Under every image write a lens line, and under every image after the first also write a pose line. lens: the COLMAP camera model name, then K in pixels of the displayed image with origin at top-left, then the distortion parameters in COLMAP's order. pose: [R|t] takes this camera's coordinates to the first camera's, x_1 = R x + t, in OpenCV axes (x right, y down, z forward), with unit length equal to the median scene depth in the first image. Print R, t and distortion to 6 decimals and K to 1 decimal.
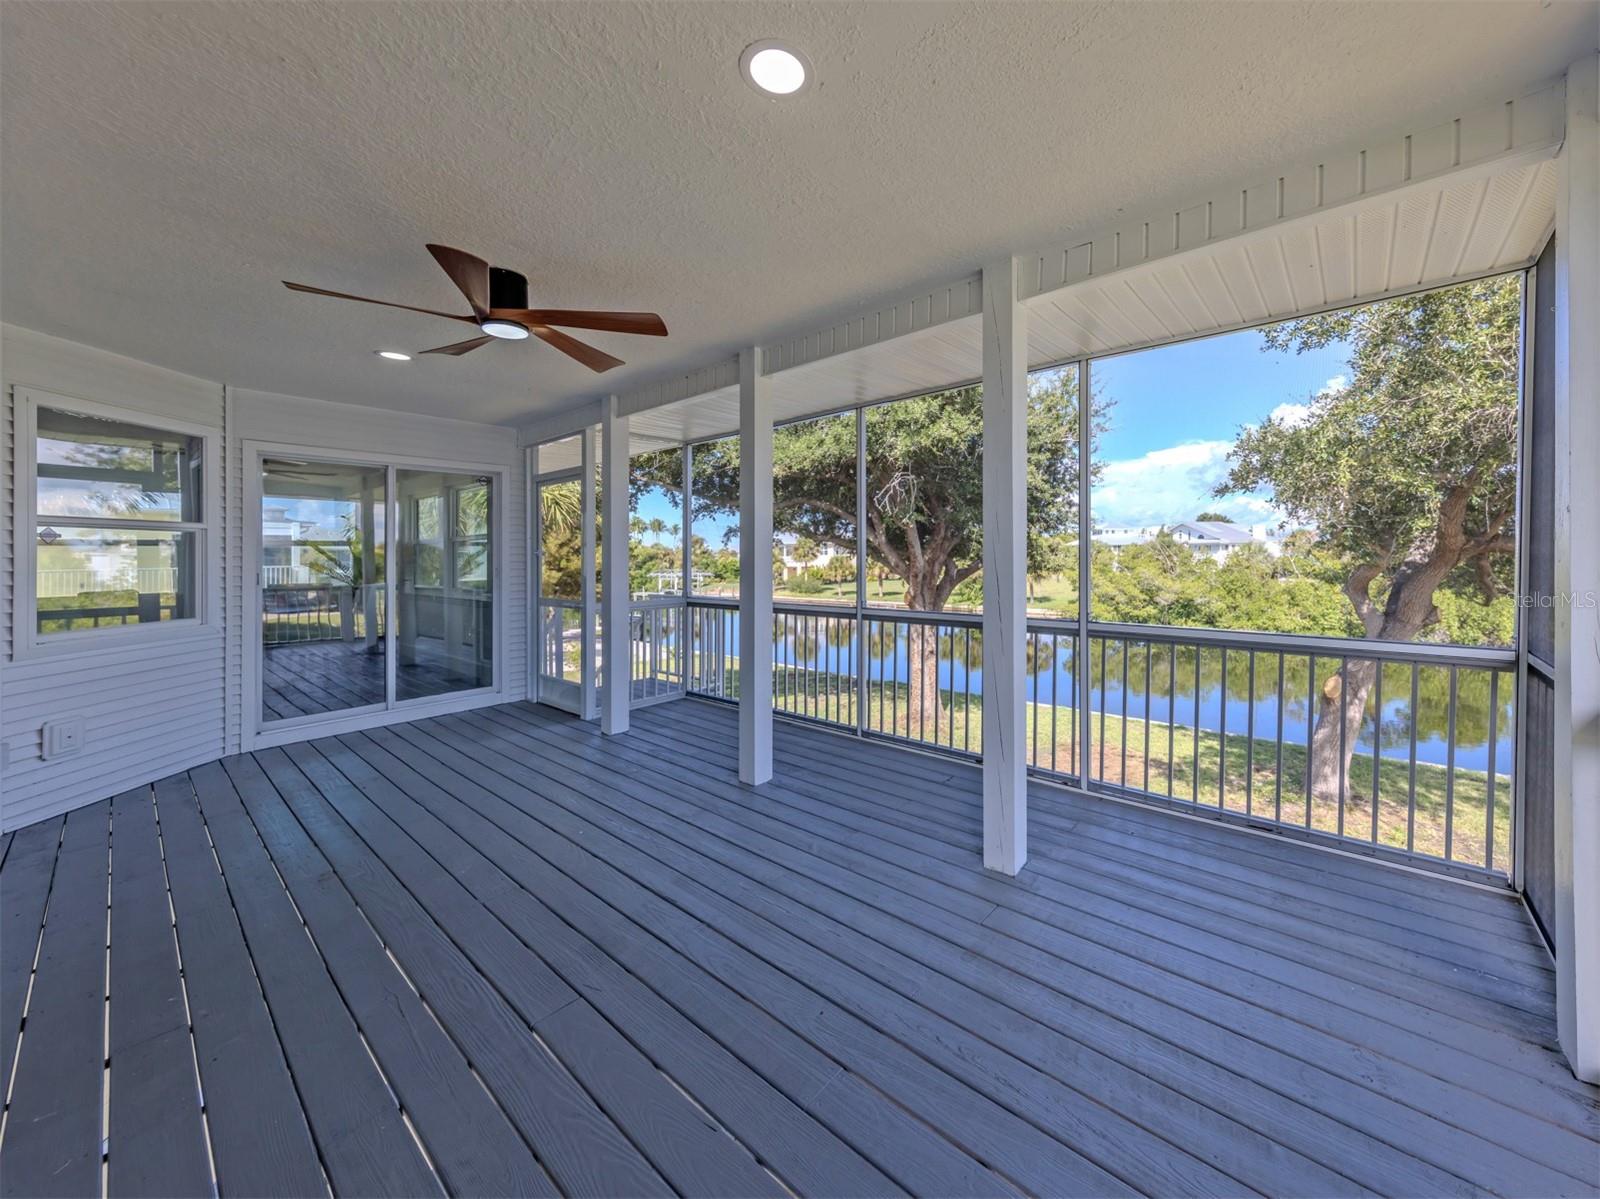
lens RADIAL K [[596.5, 0, 881.1], [0, 596.5, 552.4], [0, 0, 1]] dist [0.012285, -0.000026]
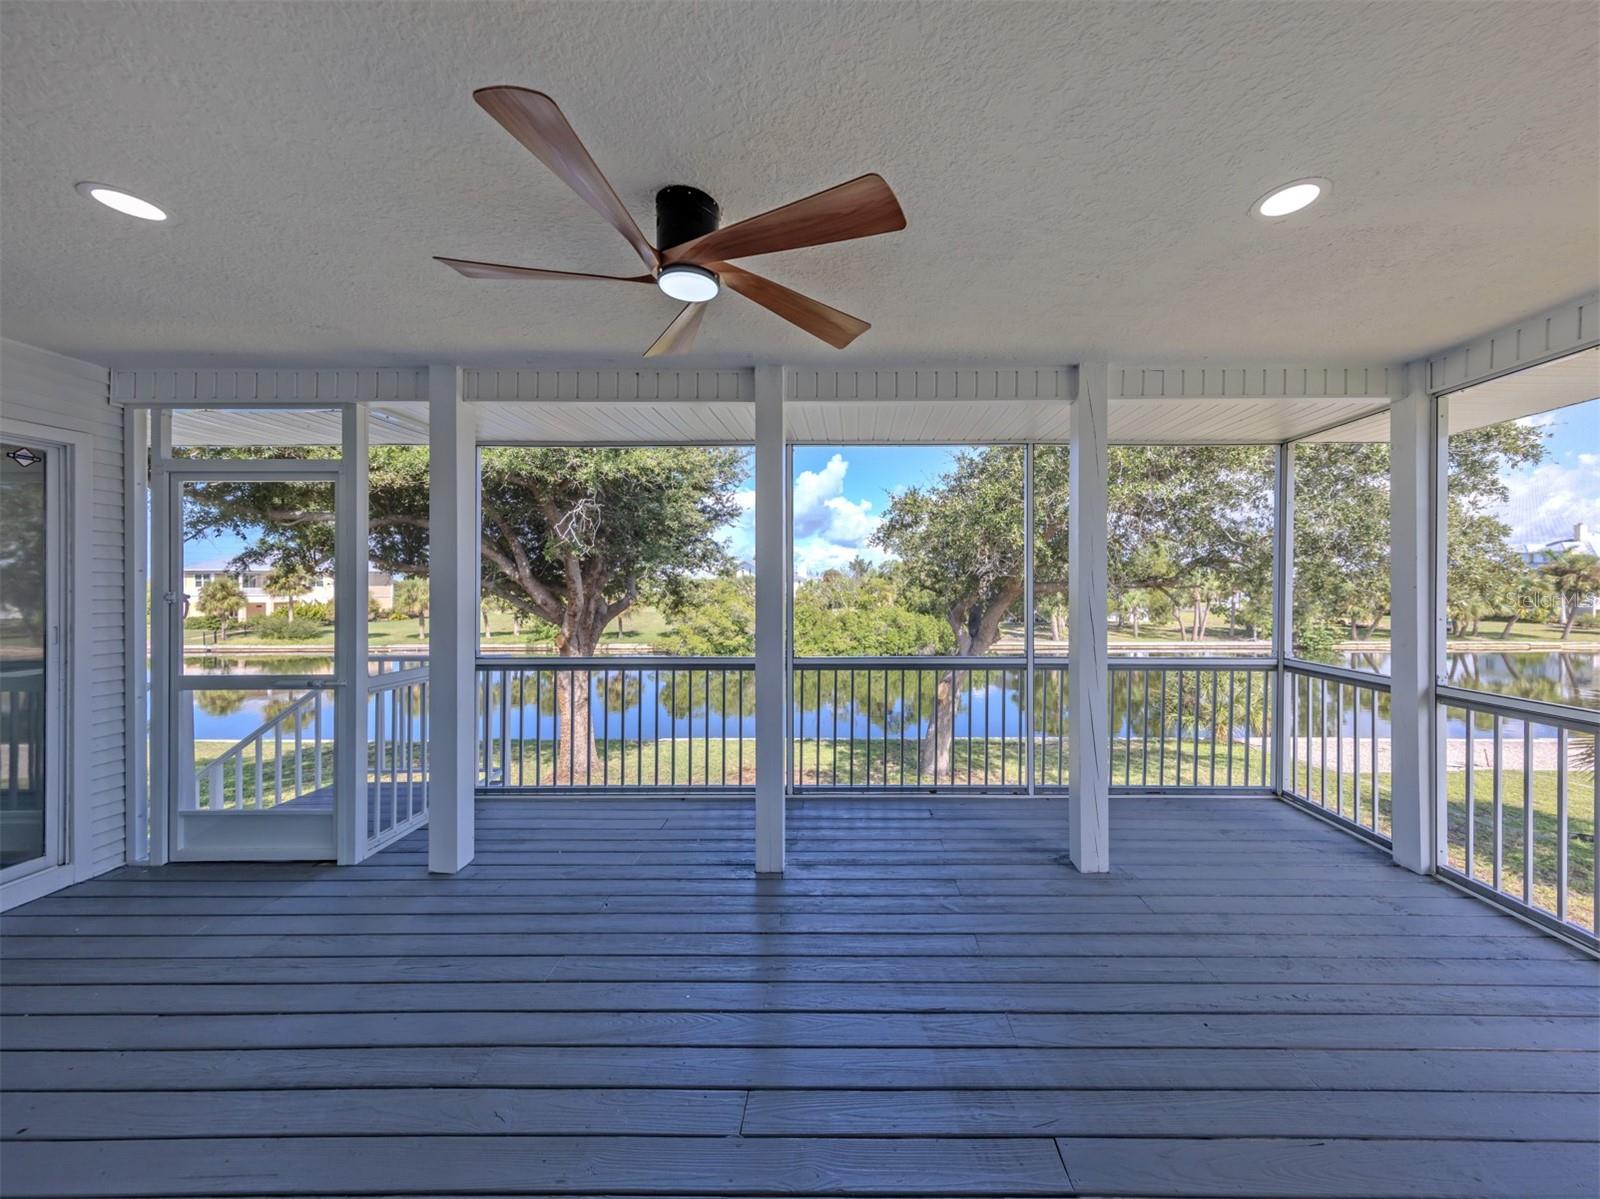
lens RADIAL K [[591.3, 0, 830.2], [0, 591.3, 580.6], [0, 0, 1]] dist [0.003013, -0.000058]
pose [[0.789629, 0.011932, 0.613469, -0.176662], [-0.007361, 0.999923, -0.009973, -0.005703], [-0.613541, 0.003360, 0.789656, 0.073151]]
